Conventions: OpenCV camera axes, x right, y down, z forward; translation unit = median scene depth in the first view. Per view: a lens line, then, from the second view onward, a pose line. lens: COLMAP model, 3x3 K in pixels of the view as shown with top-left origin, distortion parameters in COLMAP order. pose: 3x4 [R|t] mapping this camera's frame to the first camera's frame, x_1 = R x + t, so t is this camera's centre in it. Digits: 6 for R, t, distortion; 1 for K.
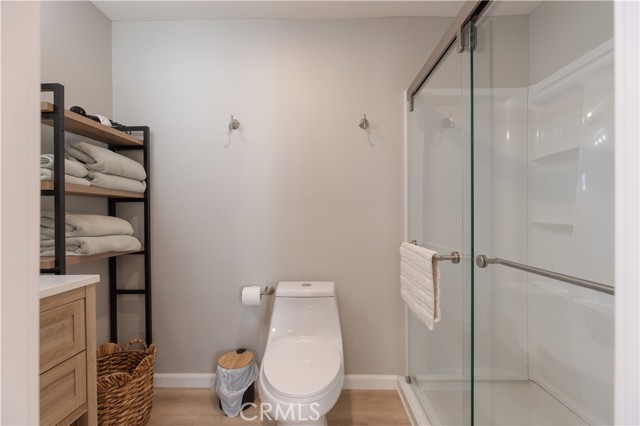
lens RADIAL K [[284.0, 0, 320.5], [0, 284.0, 215.3], [0, 0, 1]] dist [-0.000135, 0.000353]
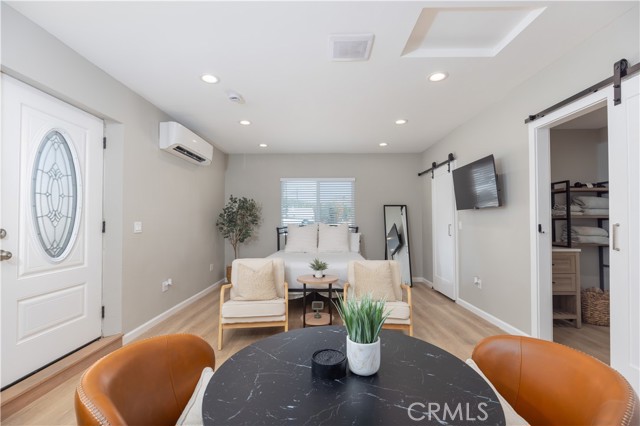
lens RADIAL K [[284.0, 0, 320.5], [0, 284.0, 215.3], [0, 0, 1]] dist [-0.000135, 0.000353]
pose [[0.016069, -0.017378, -0.999720, 1.565867], [-0.001759, 0.999847, -0.017409, -0.053032], [0.999869, 0.002039, 0.016036, -1.267861]]
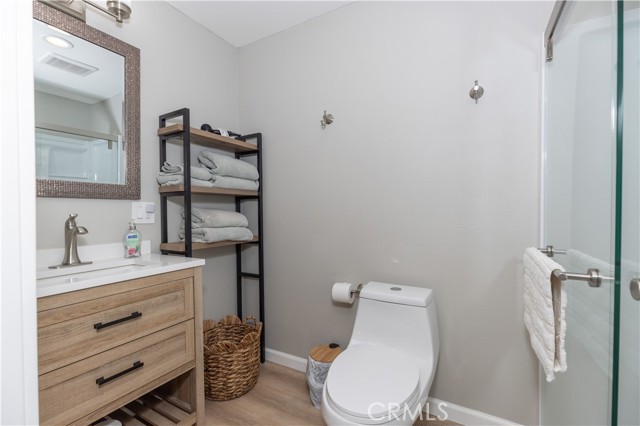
lens RADIAL K [[284.0, 0, 320.5], [0, 284.0, 215.3], [0, 0, 1]] dist [-0.000135, 0.000353]
pose [[0.878077, 0.007360, -0.478462, 0.196136], [0.001577, 0.999832, 0.018273, -0.000990], [0.478516, -0.016800, 0.877918, 0.132783]]
